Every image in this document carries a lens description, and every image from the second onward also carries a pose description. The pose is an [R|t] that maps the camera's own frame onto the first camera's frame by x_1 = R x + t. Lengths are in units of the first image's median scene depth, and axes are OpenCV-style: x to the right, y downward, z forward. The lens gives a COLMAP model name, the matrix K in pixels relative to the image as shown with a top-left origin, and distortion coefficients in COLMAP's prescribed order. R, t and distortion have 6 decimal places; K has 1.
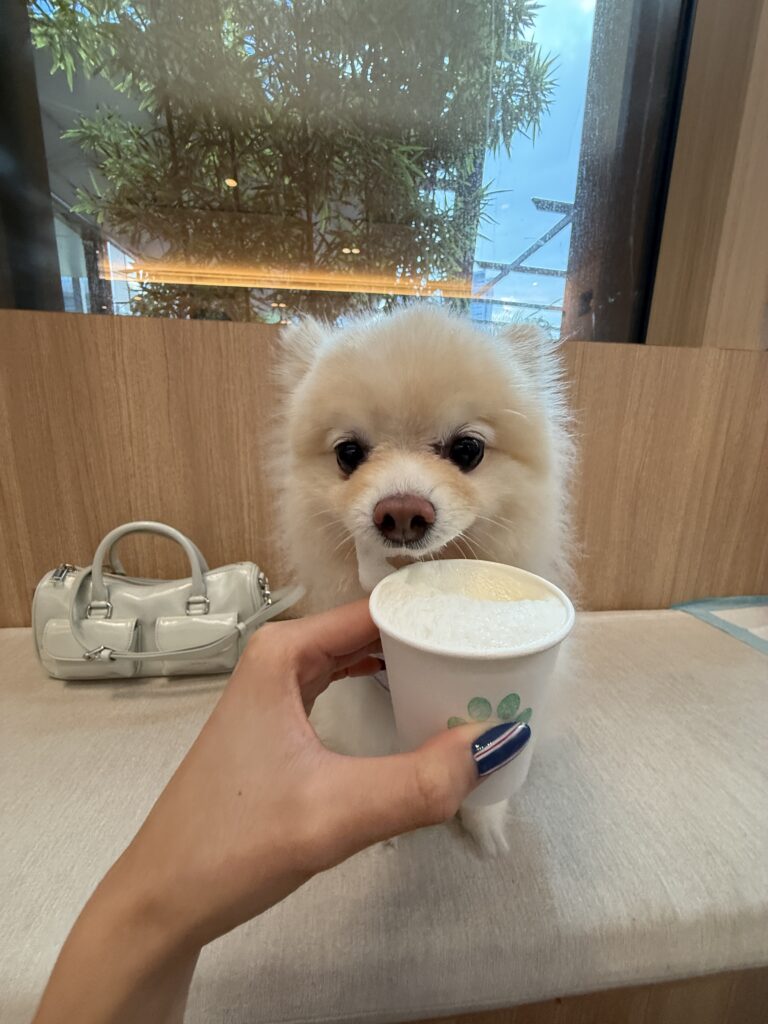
lens RADIAL K [[411.5, 0, 389.1], [0, 411.5, 506.9], [0, 0, 1]] dist [-0.002449, -0.000094]
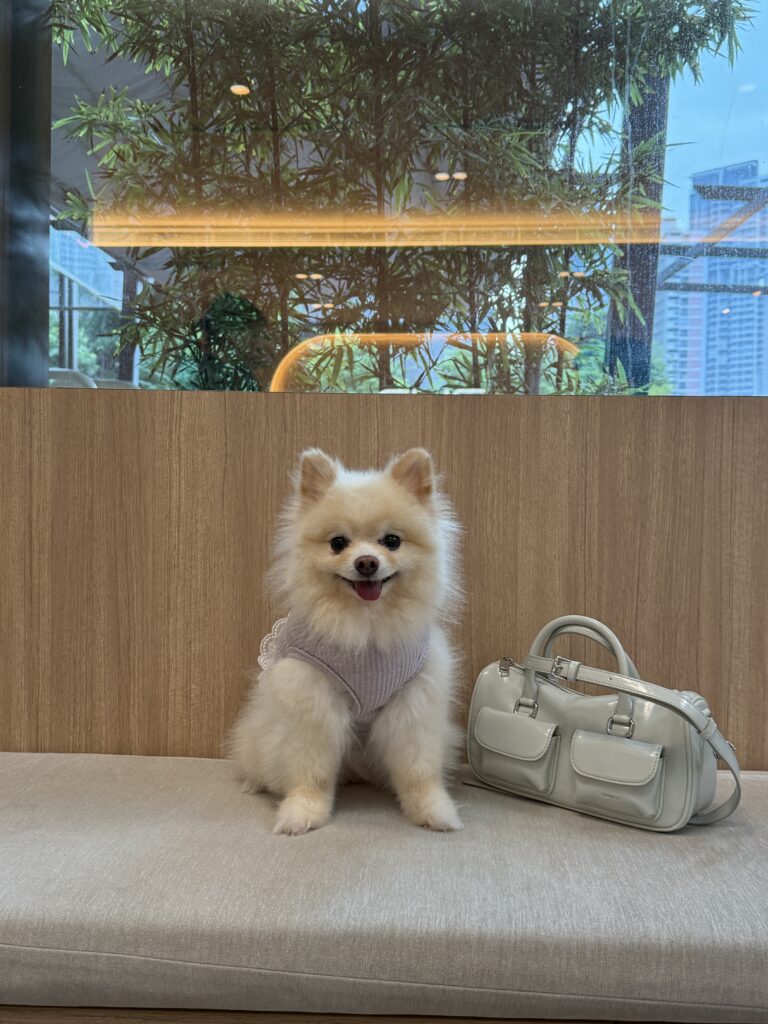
lens RADIAL K [[983.9, 0, 383.6], [0, 983.9, 512.9], [0, 0, 1]] dist [-0.007484, 0.000000]
pose [[0.986965, -0.010211, -0.160613, 0.132389], [-0.020572, 0.981793, -0.188836, 0.195157], [0.159617, 0.189679, 0.968785, -0.946234]]
